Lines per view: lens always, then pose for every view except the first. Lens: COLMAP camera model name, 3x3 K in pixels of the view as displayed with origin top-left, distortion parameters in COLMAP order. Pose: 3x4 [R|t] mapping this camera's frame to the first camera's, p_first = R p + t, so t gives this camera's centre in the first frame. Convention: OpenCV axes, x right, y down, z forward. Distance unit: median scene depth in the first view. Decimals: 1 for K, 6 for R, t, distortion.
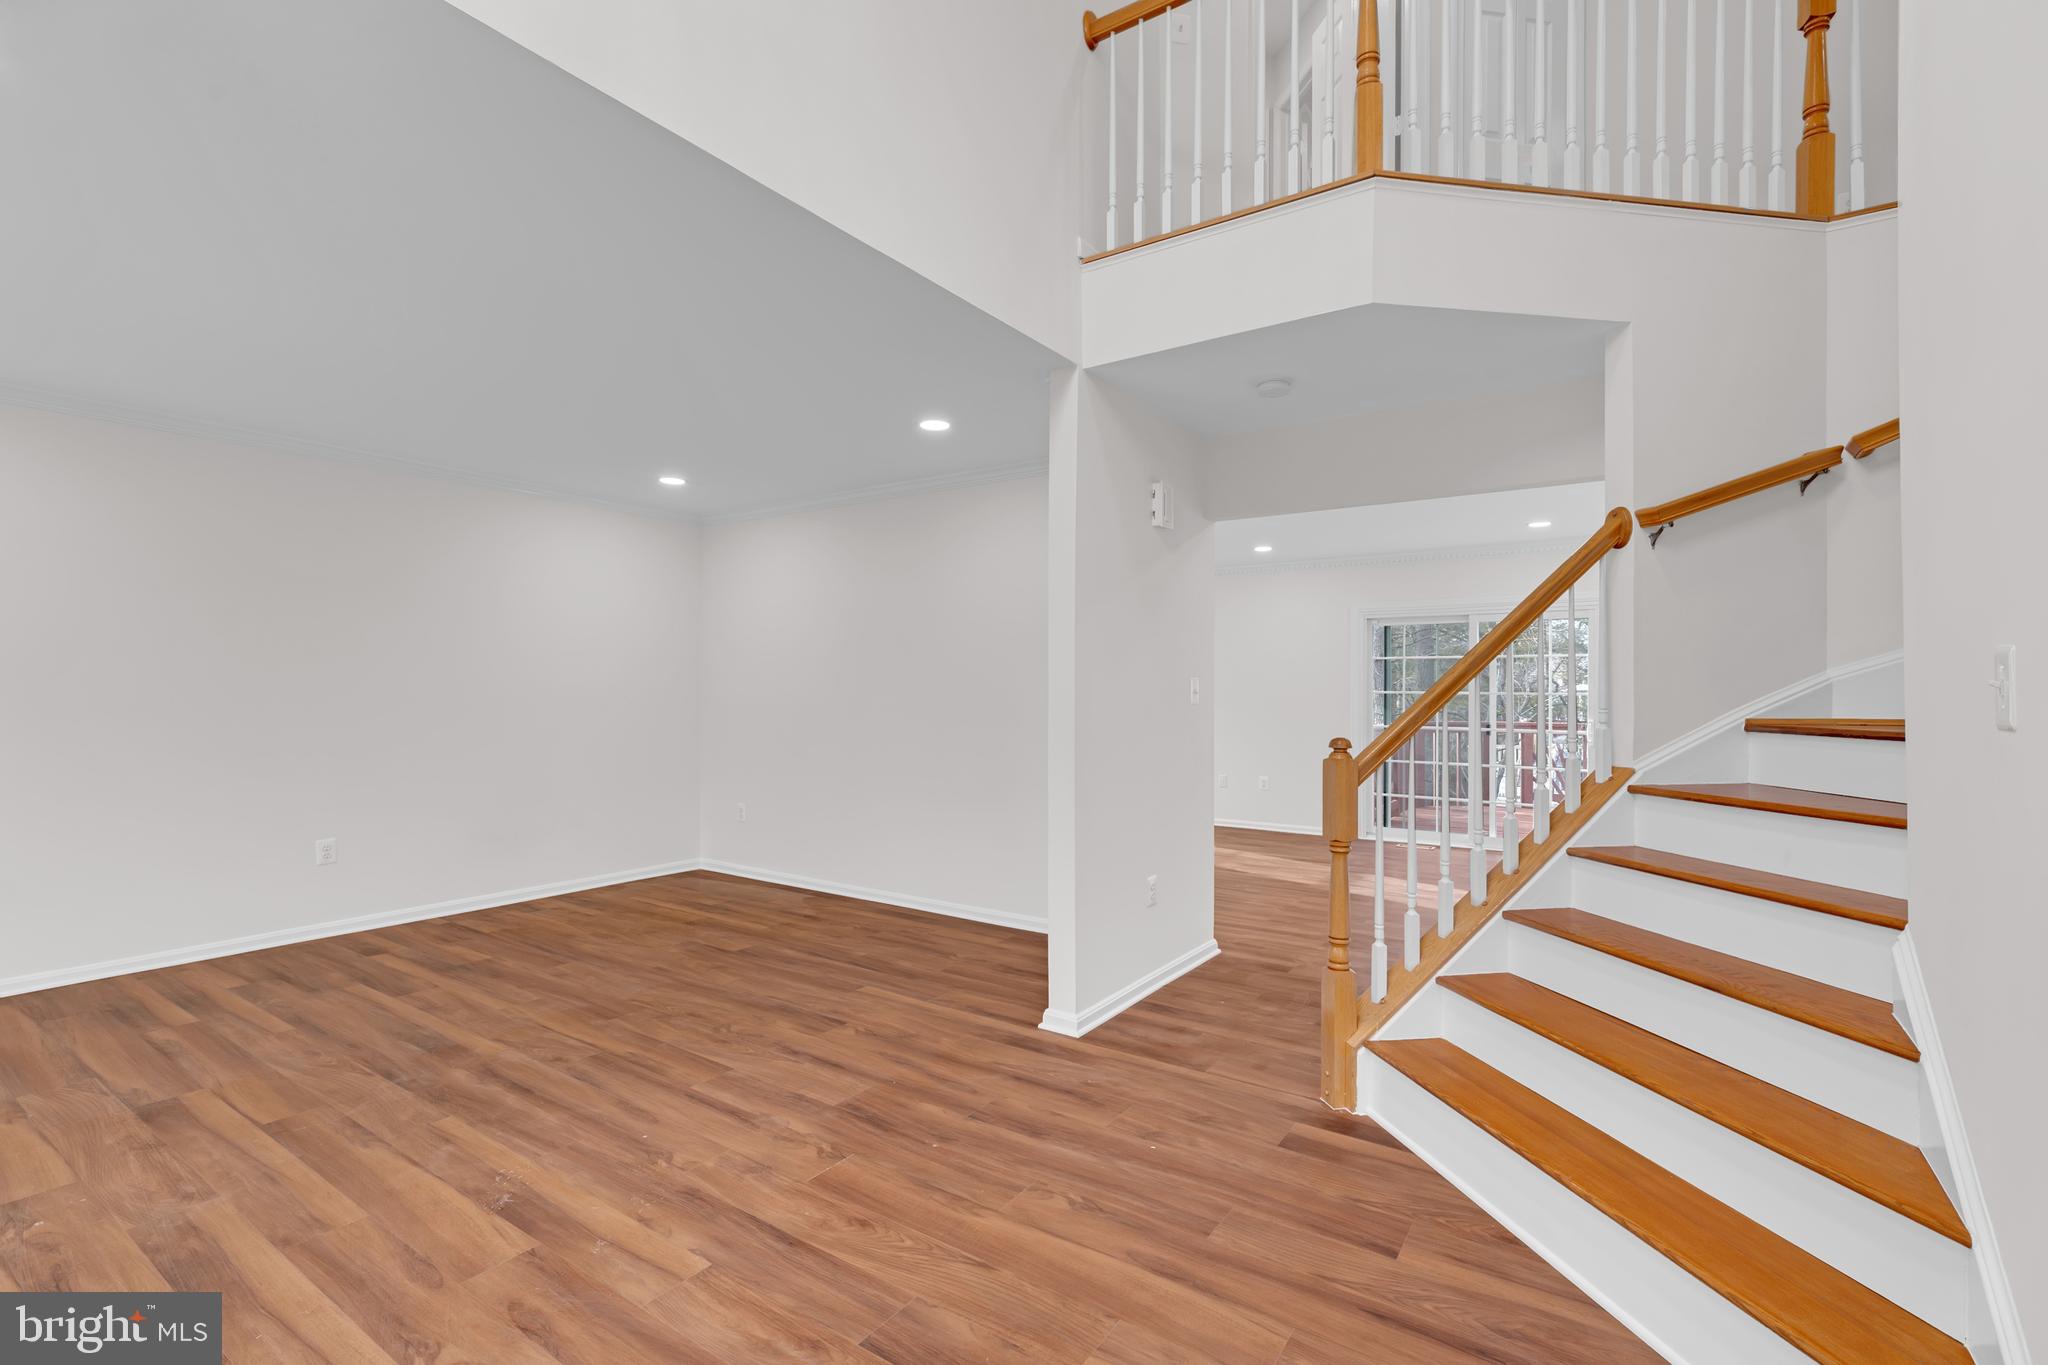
lens RADIAL K [[934.2, 0, 1012.8], [0, 934.2, 683.8], [0, 0, 1]] dist [0.003034, 0.000304]
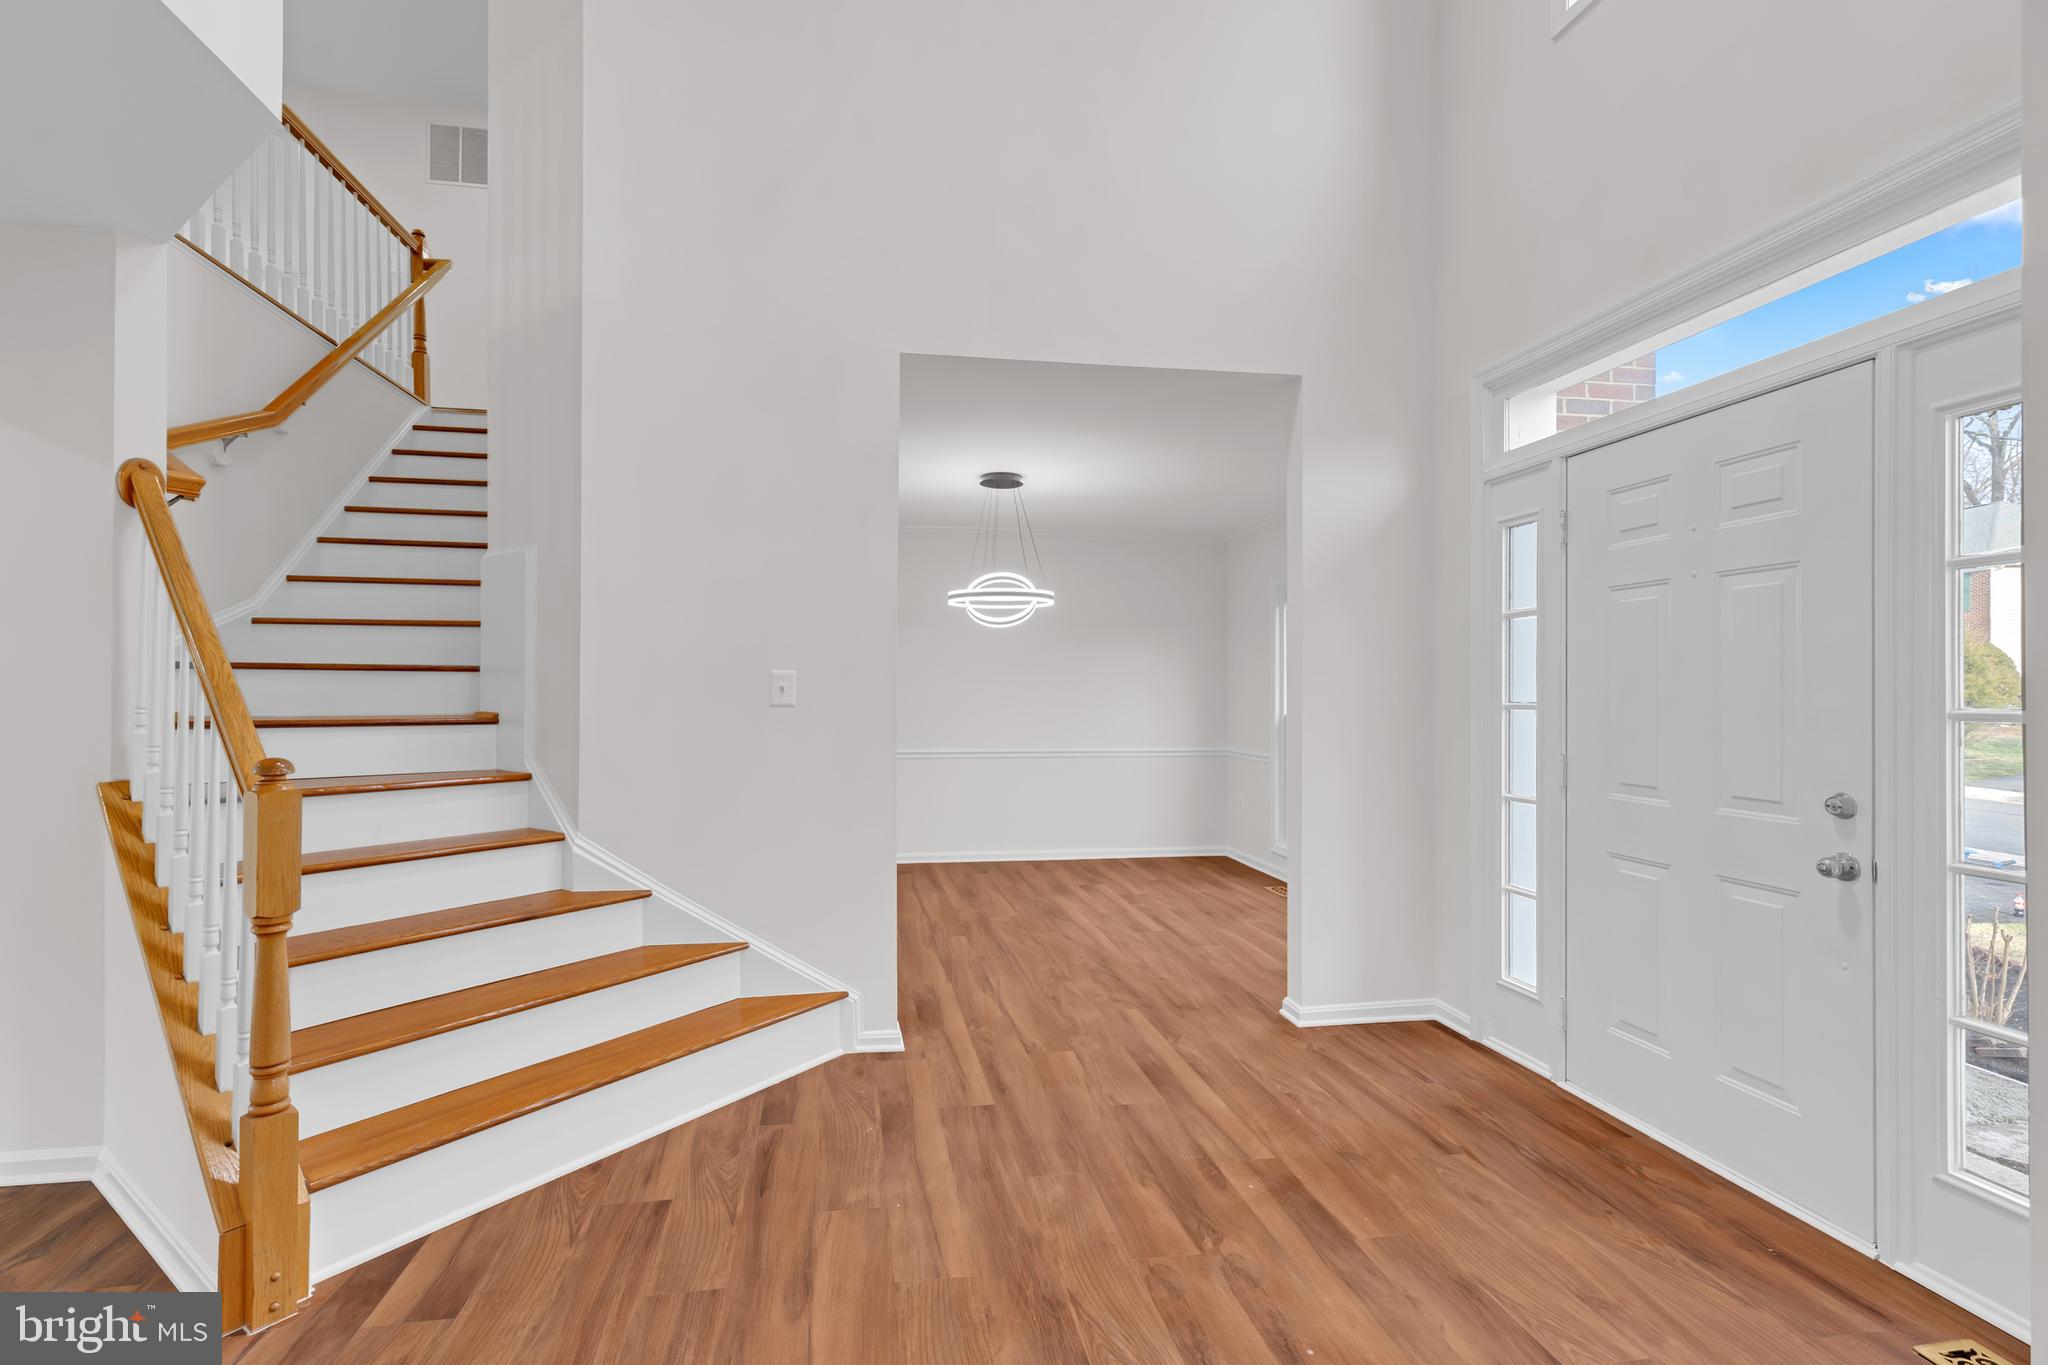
lens RADIAL K [[934.2, 0, 984.0], [0, 934.2, 683.4], [0, 0, 1]] dist [0.003034, 0.000304]
pose [[-0.691637, 0.001528, 0.722243, -0.432478], [-0.012040, 0.999834, -0.013645, 0.003918], [-0.722145, -0.018133, -0.691504, 0.992163]]
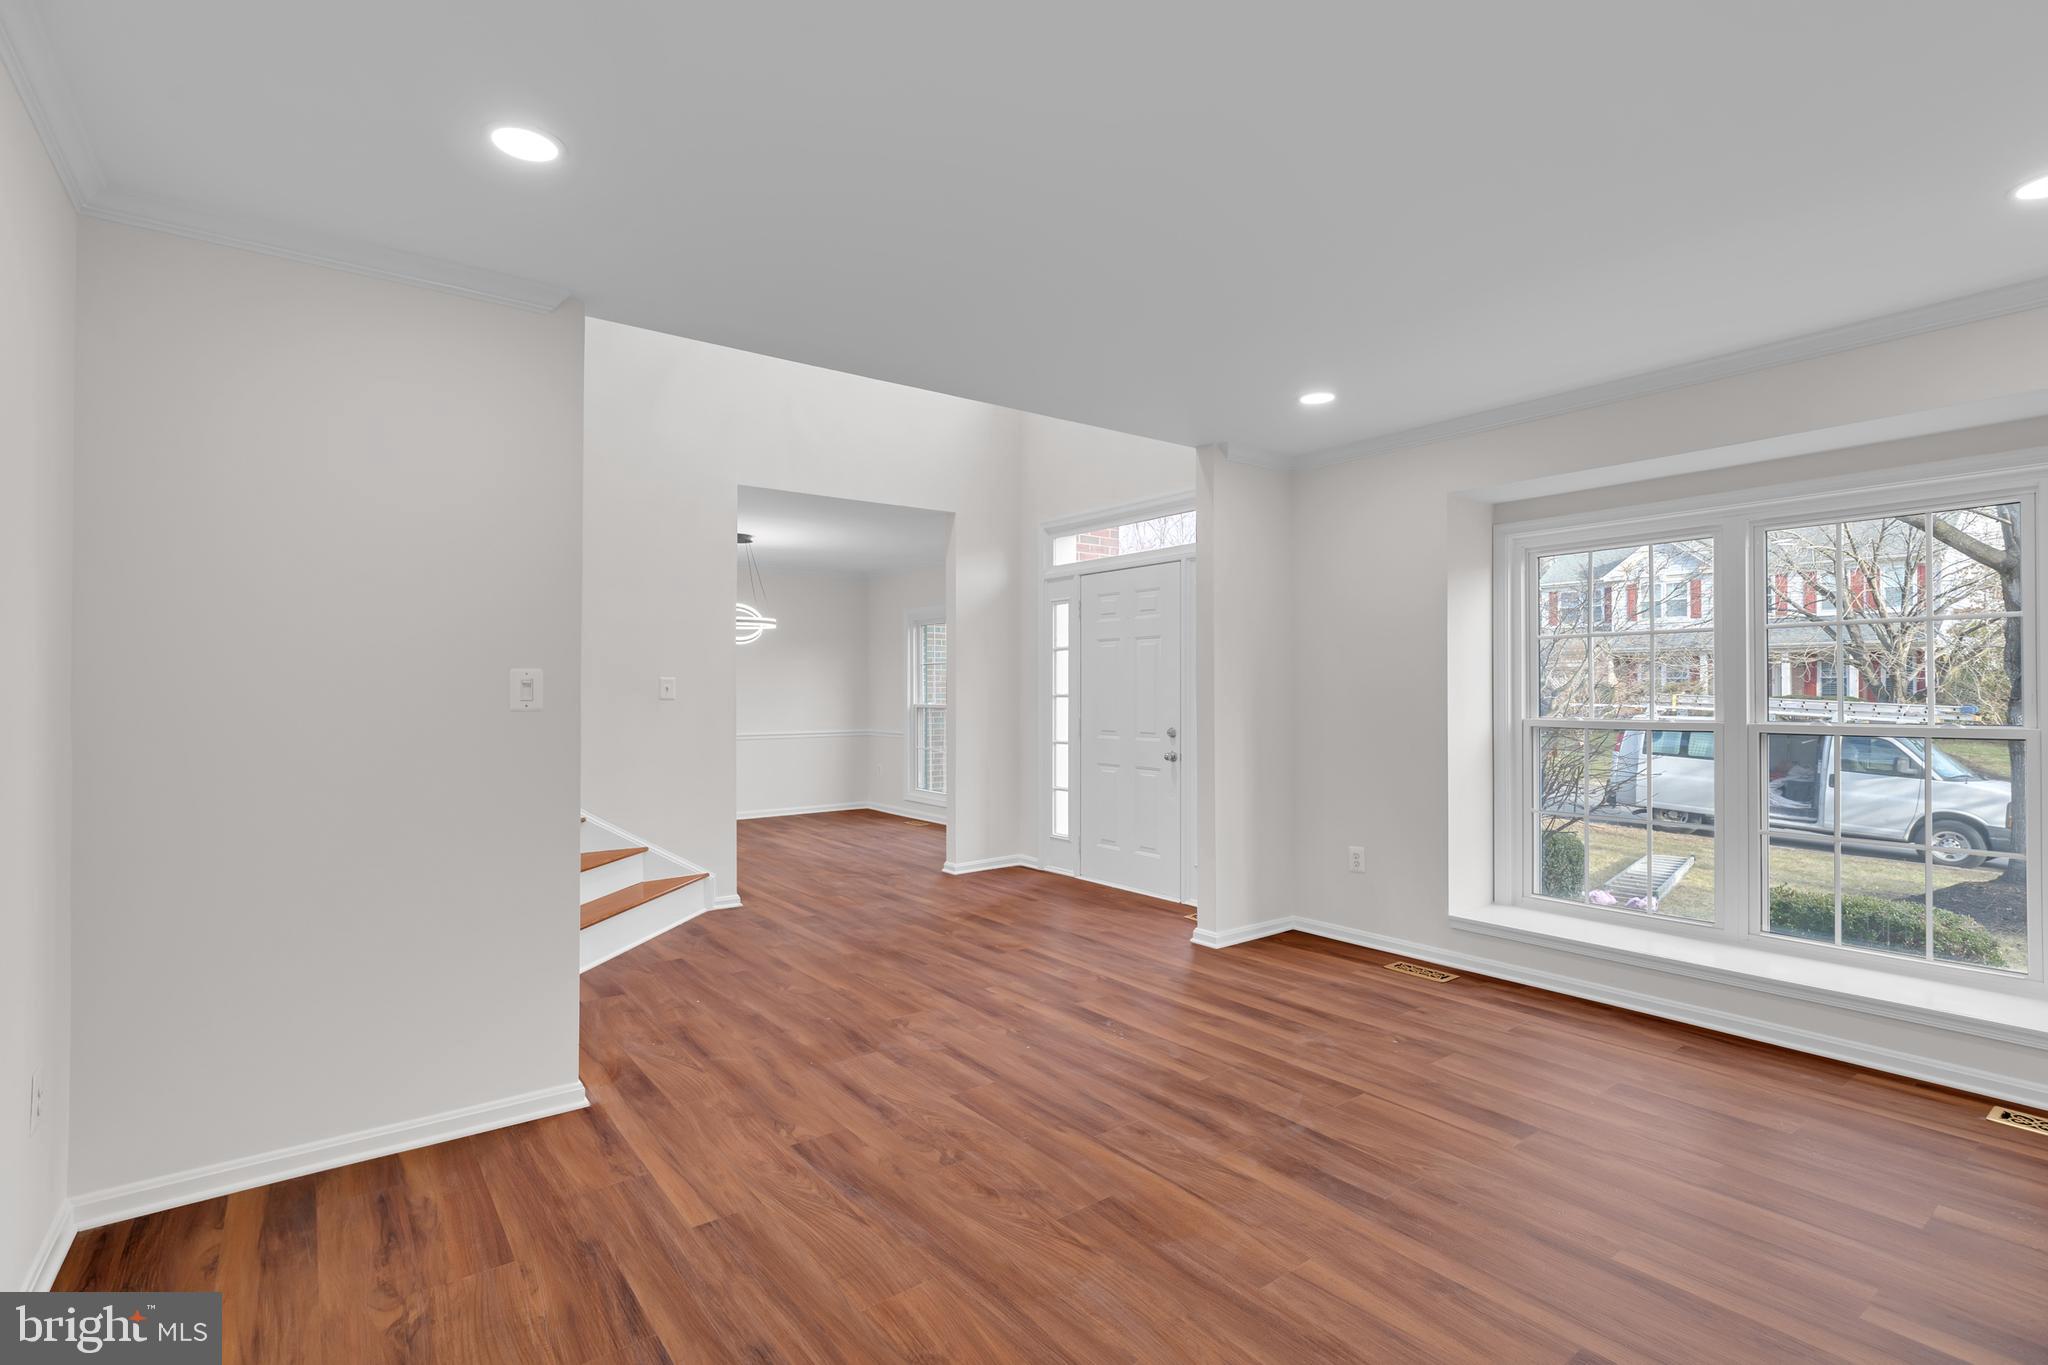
lens RADIAL K [[934.2, 0, 1015.4], [0, 934.2, 688.4], [0, 0, 1]] dist [0.003034, 0.000304]
pose [[-0.951243, -0.002538, 0.308432, -0.633114], [-0.005508, 0.999946, -0.008759, 0.009851], [-0.308393, -0.010031, -0.951206, 1.829151]]
